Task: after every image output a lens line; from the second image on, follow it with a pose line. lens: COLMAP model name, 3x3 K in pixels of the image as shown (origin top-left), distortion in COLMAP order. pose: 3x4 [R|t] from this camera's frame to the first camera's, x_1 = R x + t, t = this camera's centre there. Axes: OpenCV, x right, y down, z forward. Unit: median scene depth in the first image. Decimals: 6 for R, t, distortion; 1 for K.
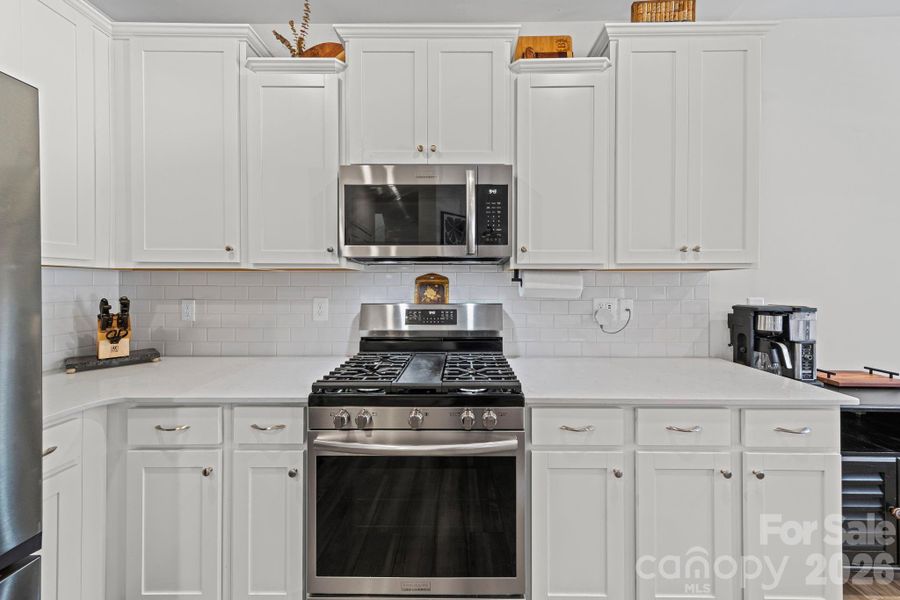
lens RADIAL K [[342.7, 0, 419.3], [0, 342.7, 285.1], [0, 0, 1]] dist [0.002309, 0.000110]
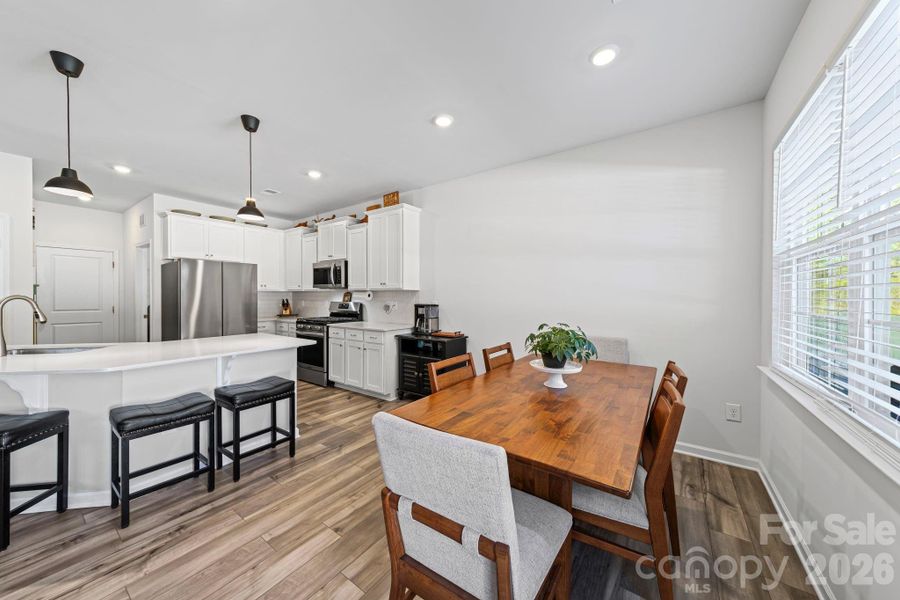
lens RADIAL K [[292.4, 0, 426.4], [0, 292.4, 300.5], [0, 0, 1]] dist [0.000124, 0.000018]
pose [[0.814190, 0.010516, -0.580503, 2.403101], [-0.003962, 0.999913, 0.012557, 0.006731], [0.580584, -0.007923, 0.814161, -0.792550]]
